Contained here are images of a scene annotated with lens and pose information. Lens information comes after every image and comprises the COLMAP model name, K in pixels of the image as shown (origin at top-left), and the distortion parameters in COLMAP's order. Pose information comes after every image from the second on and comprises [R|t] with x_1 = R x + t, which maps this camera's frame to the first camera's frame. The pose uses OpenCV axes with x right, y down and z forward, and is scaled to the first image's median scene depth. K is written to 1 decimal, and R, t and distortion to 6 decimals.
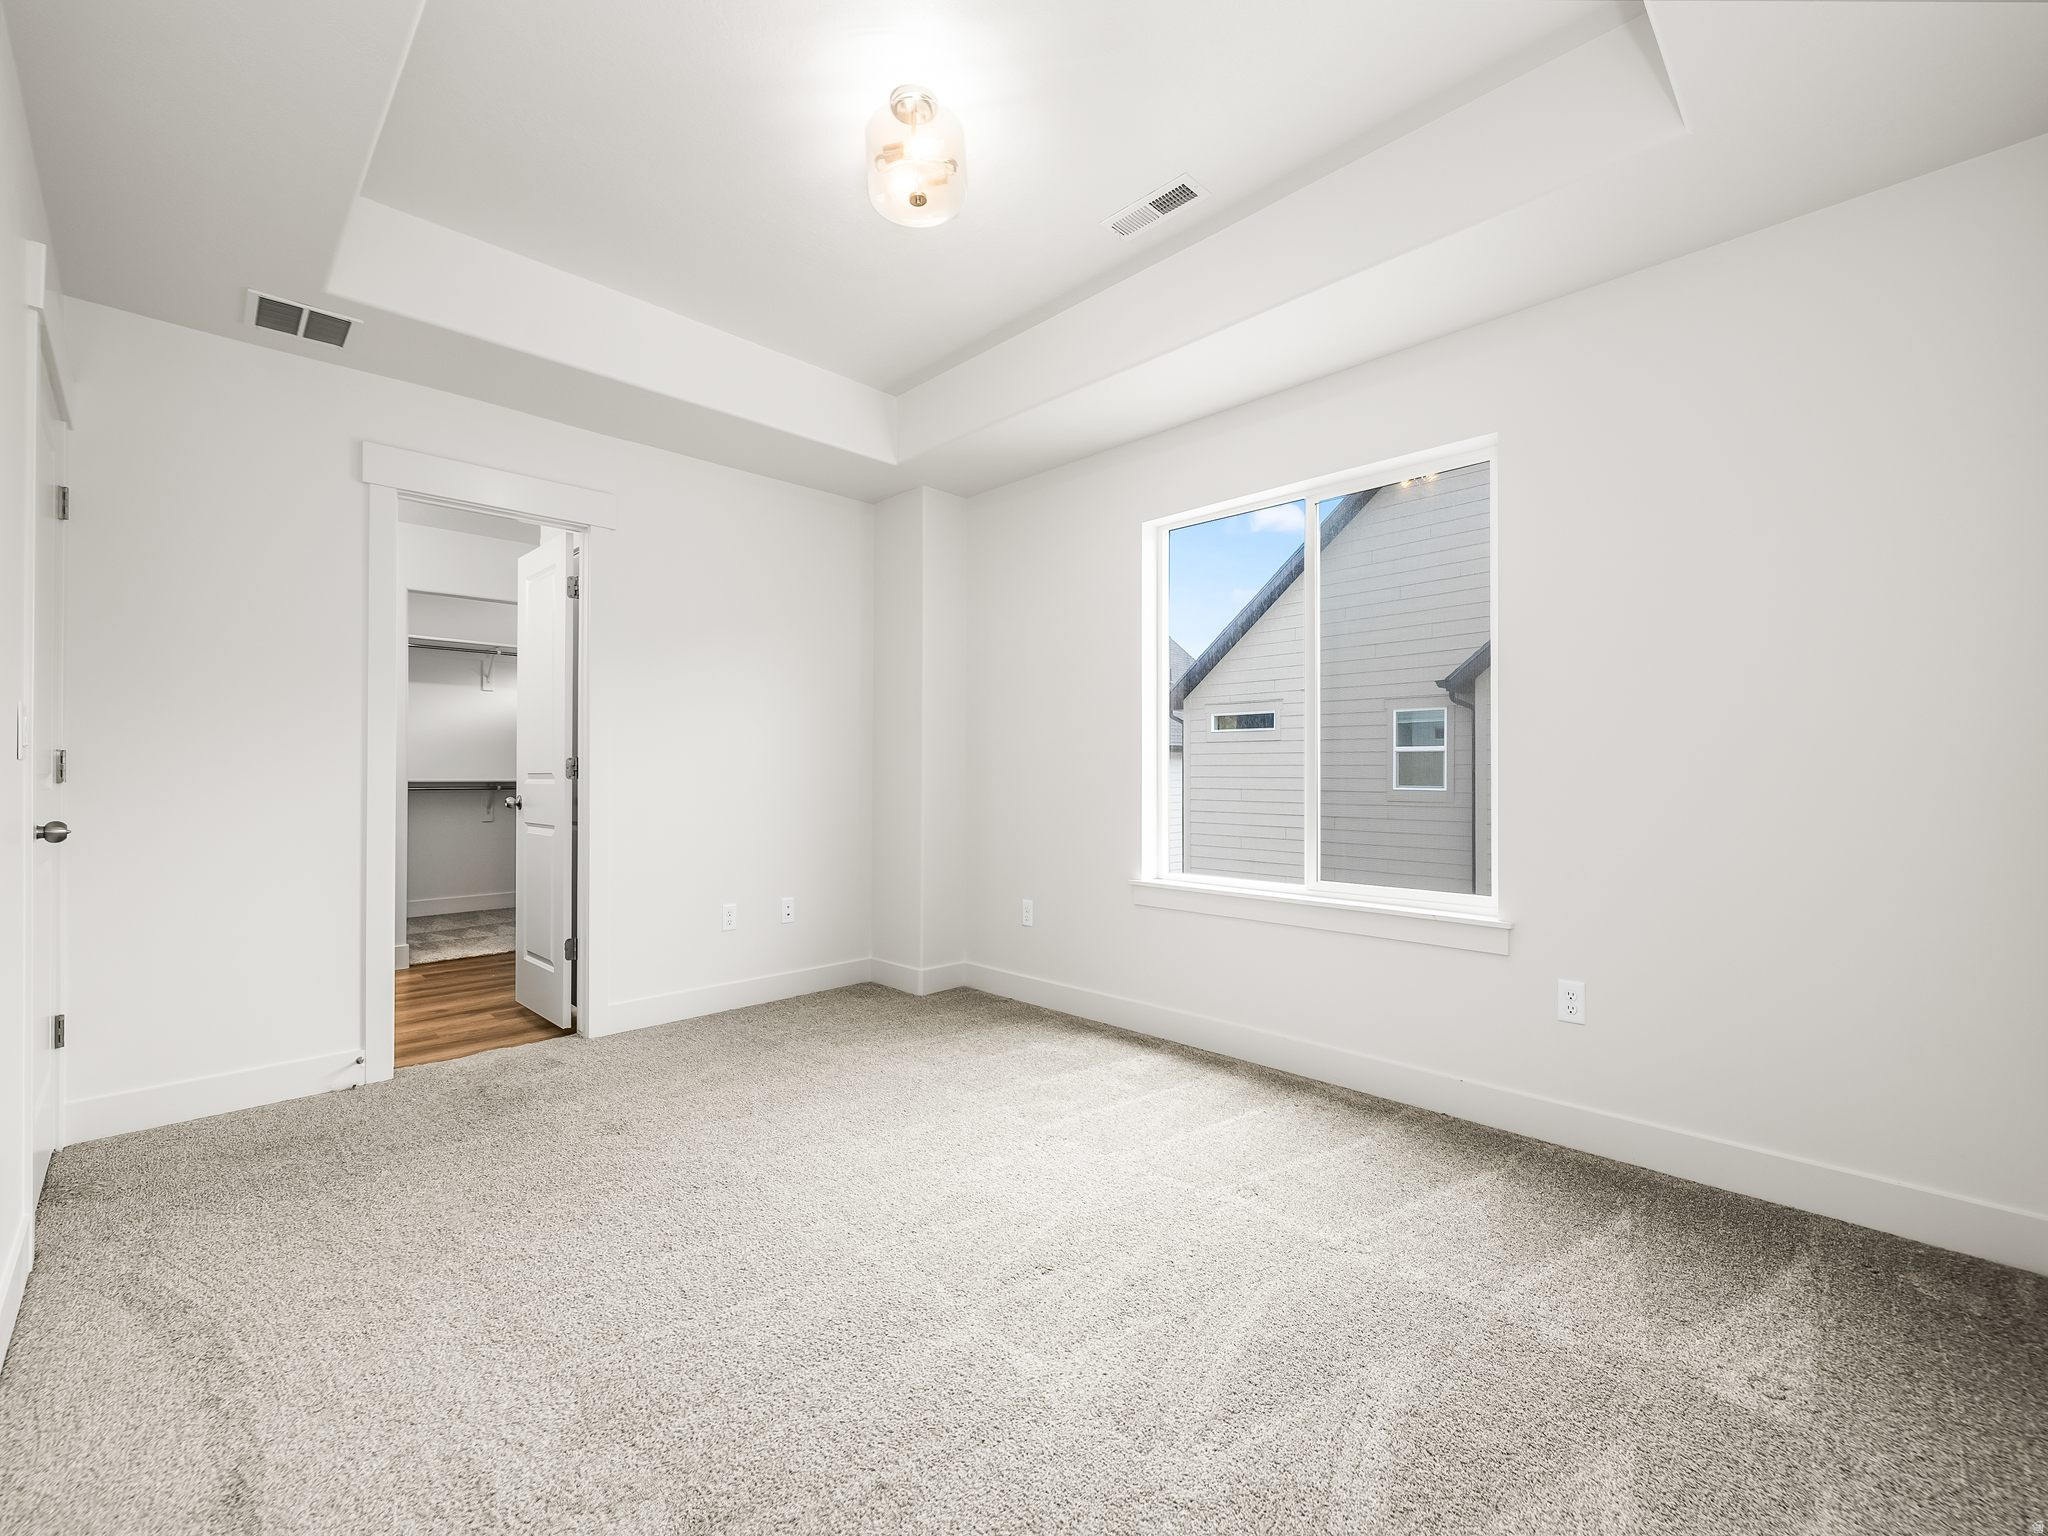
lens RADIAL K [[868.4, 0, 1024.0], [0, 868.4, 768.0], [0, 0, 1]] dist [0.000118, 0.000227]
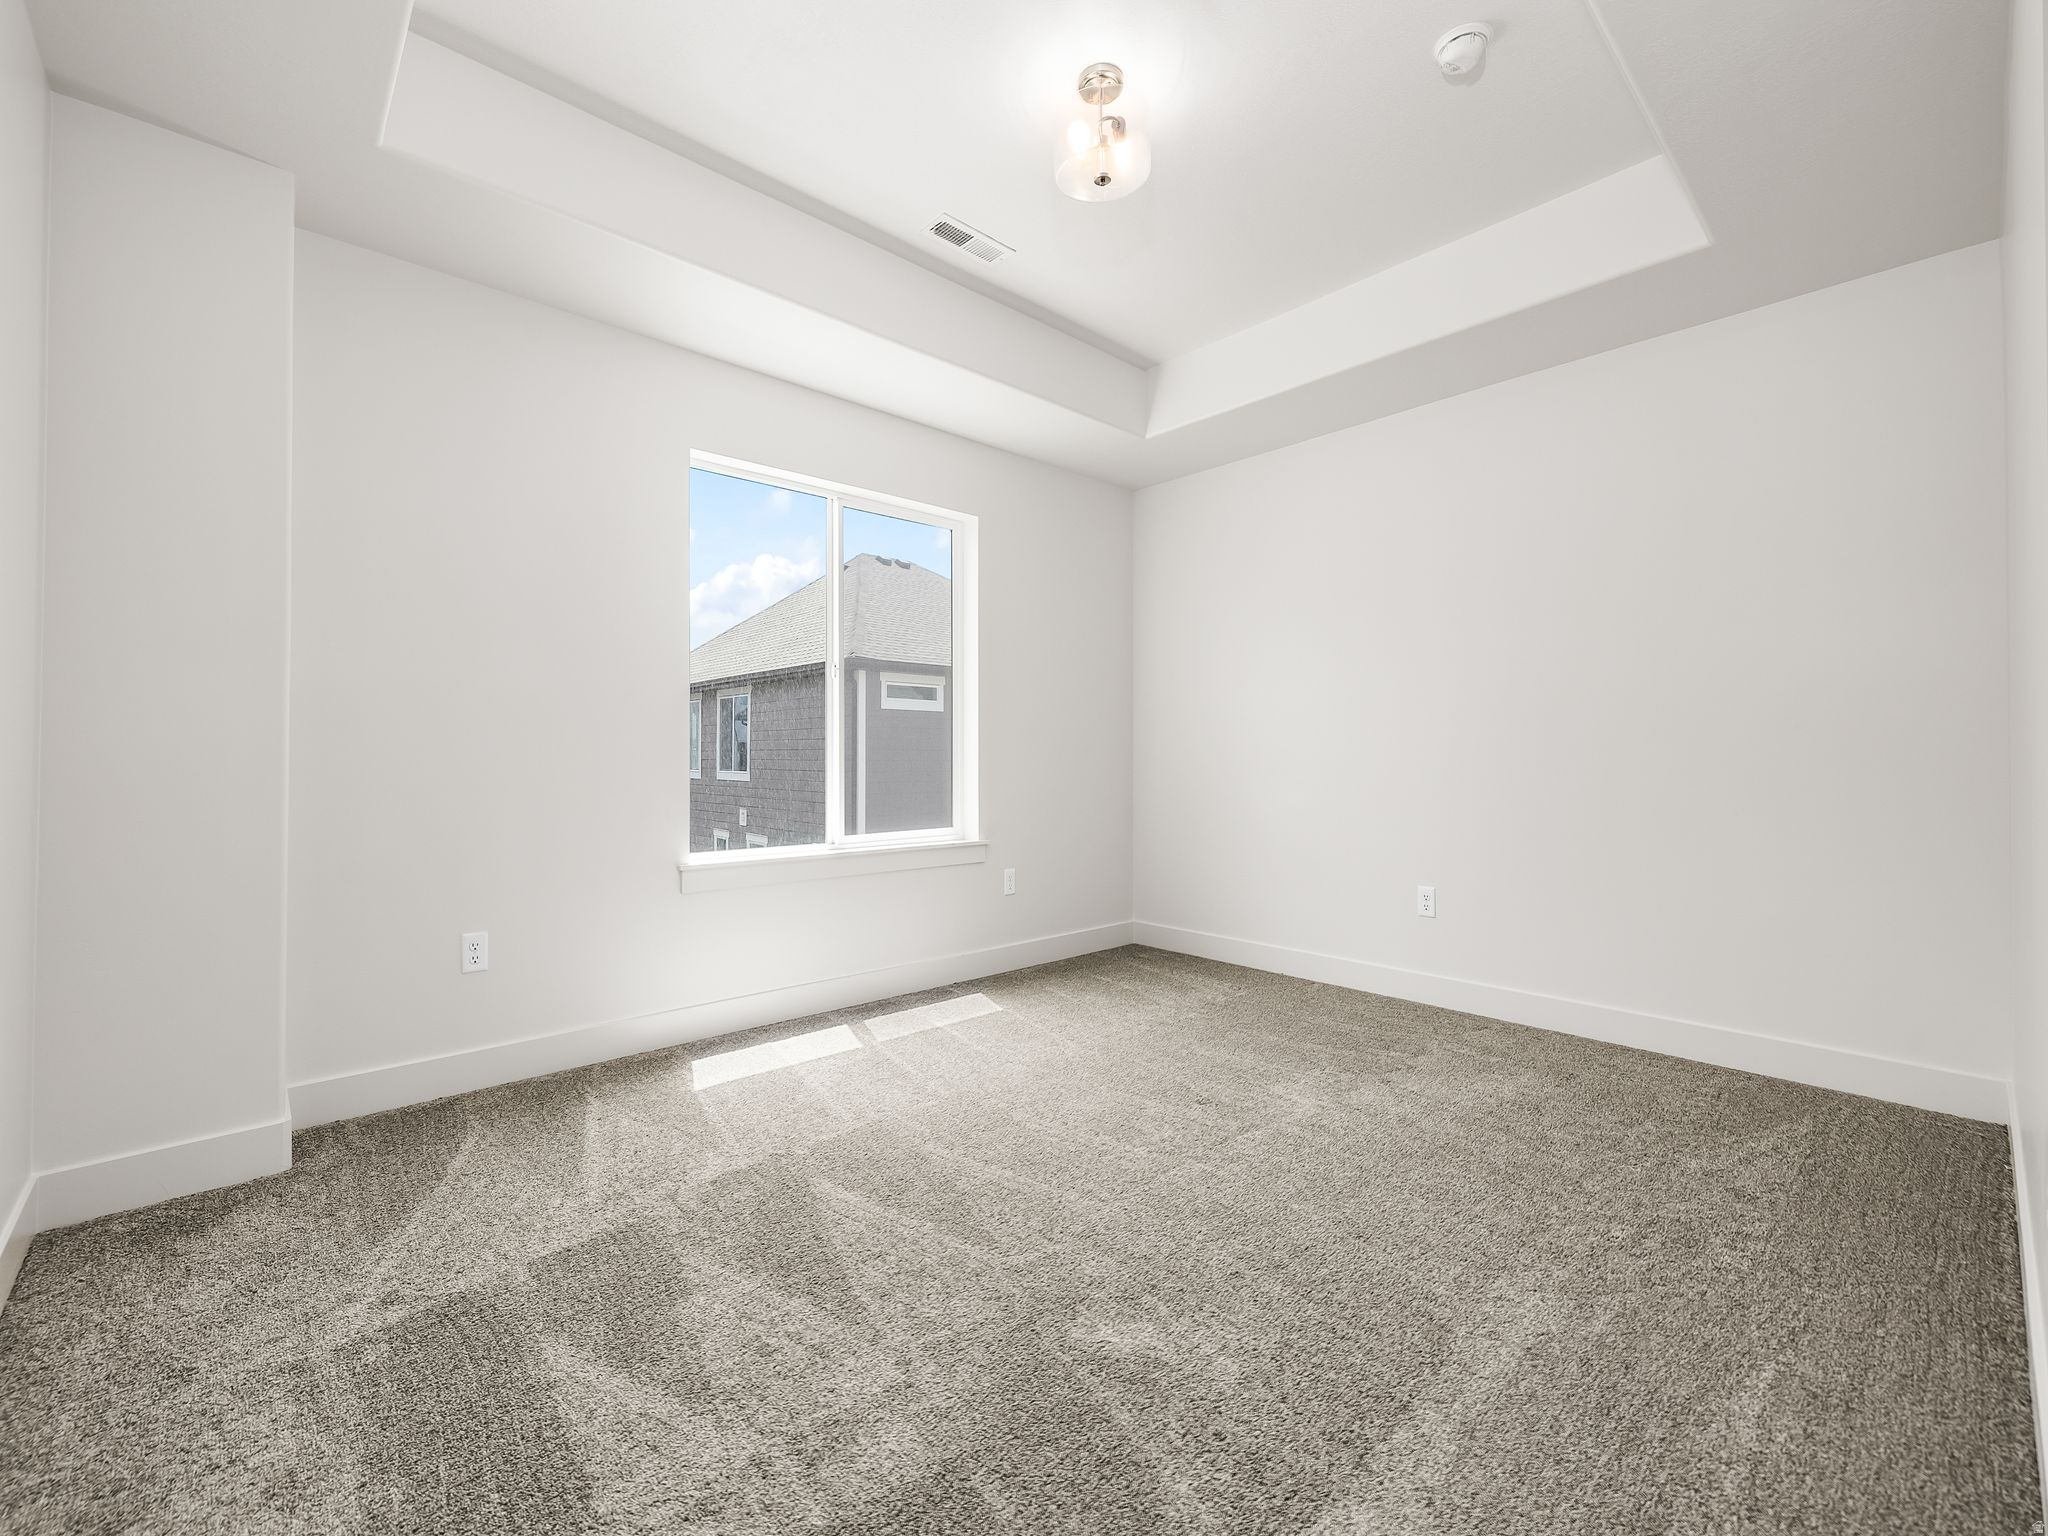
lens RADIAL K [[868.4, 0, 1024.0], [0, 868.4, 768.0], [0, 0, 1]] dist [0.000118, 0.000227]
pose [[0.041095, -0.015244, 0.999039, -0.801271], [-0.001719, 0.999881, 0.015328, 0.020494], [-0.999154, -0.002347, 0.041064, 0.709841]]
